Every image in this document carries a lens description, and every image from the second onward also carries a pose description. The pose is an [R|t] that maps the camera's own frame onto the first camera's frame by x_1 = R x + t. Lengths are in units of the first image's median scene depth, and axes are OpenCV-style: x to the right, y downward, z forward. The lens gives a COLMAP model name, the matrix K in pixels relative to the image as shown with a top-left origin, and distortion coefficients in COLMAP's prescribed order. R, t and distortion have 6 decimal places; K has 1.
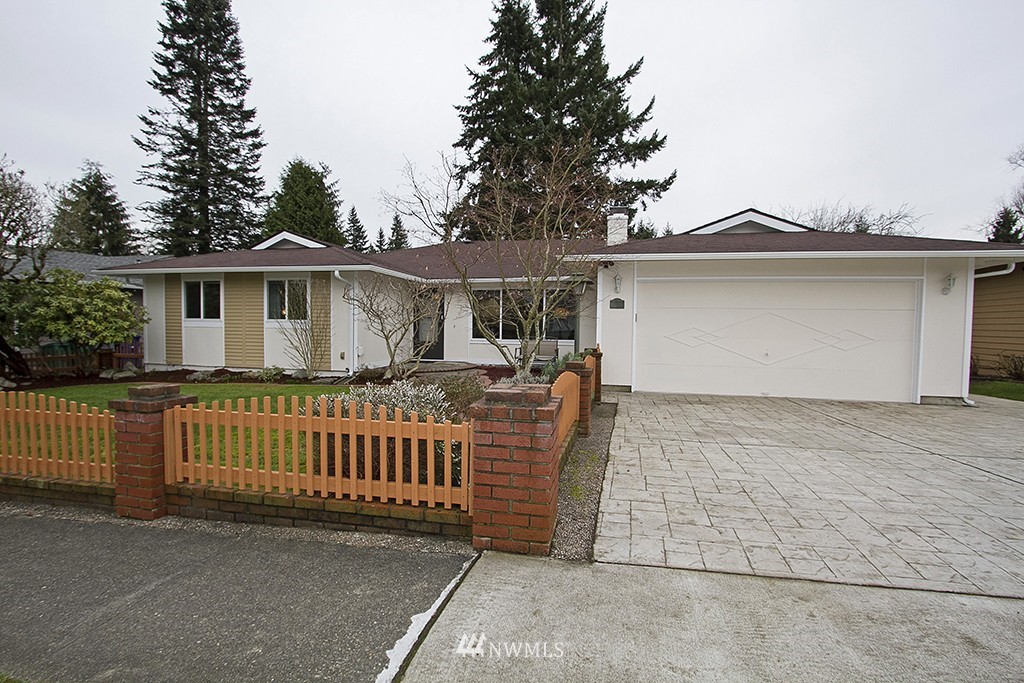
lens RADIAL K [[470.9, 0, 506.4], [0, 470.9, 343.6], [0, 0, 1]] dist [-0.017426, 0.000743]
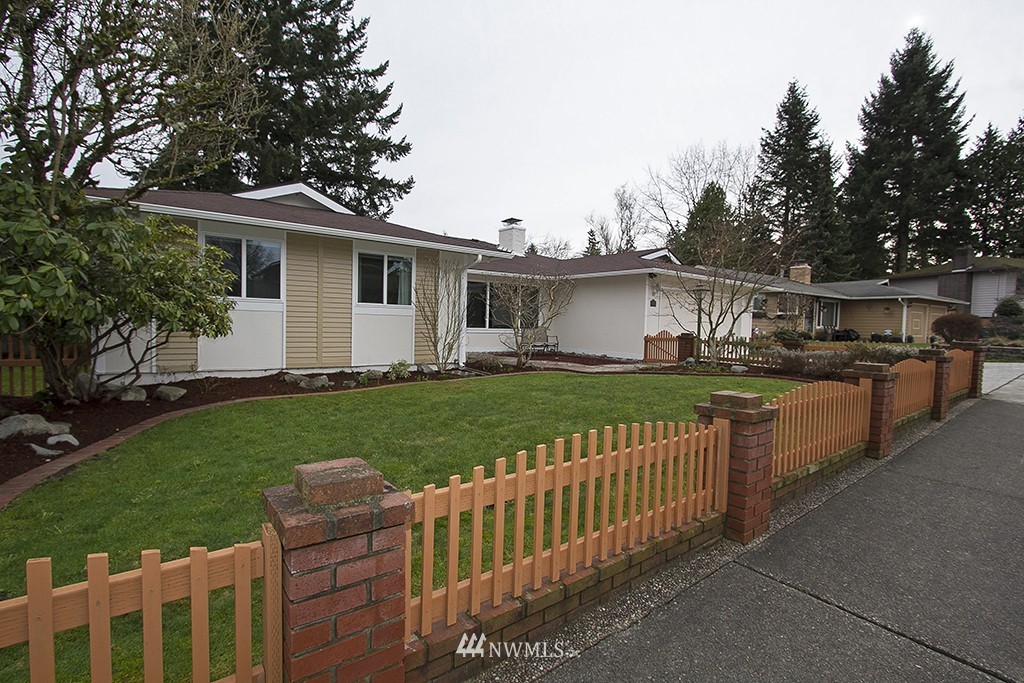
lens RADIAL K [[459.4, 0, 511.2], [0, 459.4, 343.5], [0, 0, 1]] dist [-0.003089, 0.000072]
pose [[0.655301, -0.027358, 0.754872, -0.328435], [0.011499, 0.999589, 0.026245, -0.000400], [-0.755281, -0.008518, 0.655346, 0.111177]]
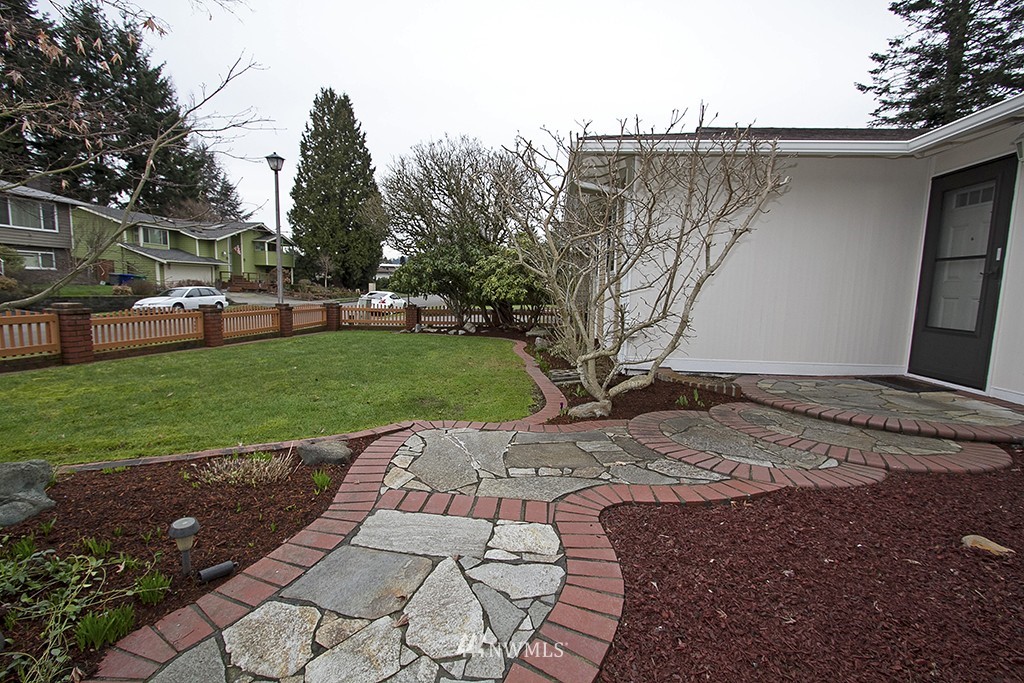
lens RADIAL K [[470.9, 0, 506.4], [0, 470.9, 343.6], [0, 0, 1]] dist [-0.017426, 0.000743]
pose [[0.108096, 0.108626, -0.988188, 0.059321], [-0.058368, 0.992991, 0.102769, -0.004094], [0.992426, 0.046569, 0.113679, 0.281466]]
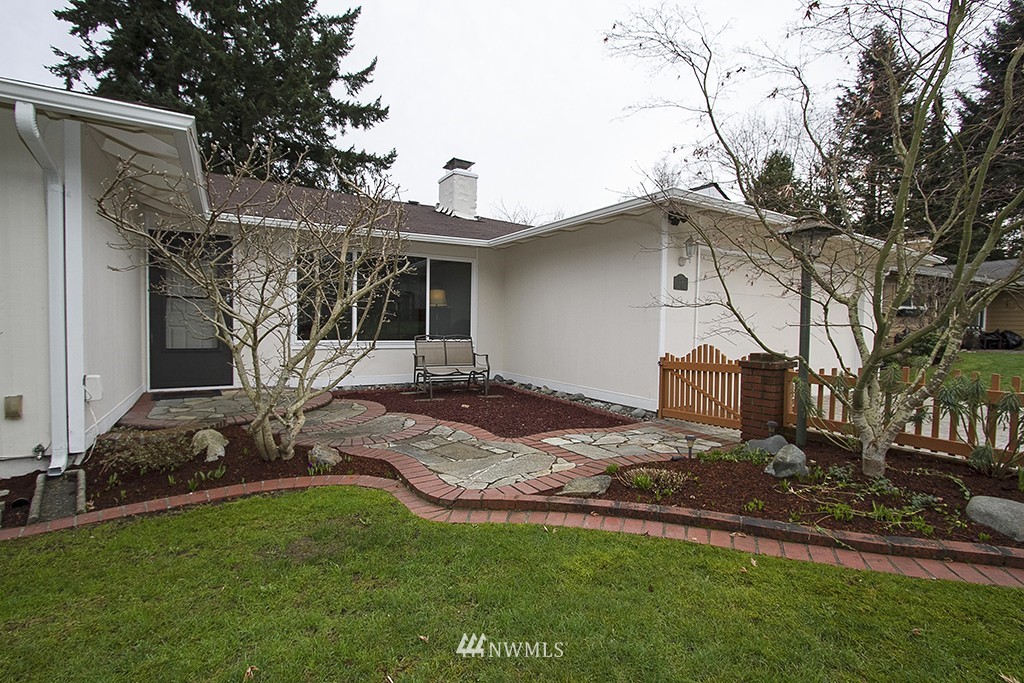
lens RADIAL K [[467.4, 0, 508.1], [0, 467.4, 342.6], [0, 0, 1]] dist [-0.011575, 0.000135]
pose [[0.730185, -0.026551, 0.682734, -0.109805], [0.020830, 0.999645, 0.016599, -0.004908], [-0.682932, 0.002101, 0.730479, 0.196941]]
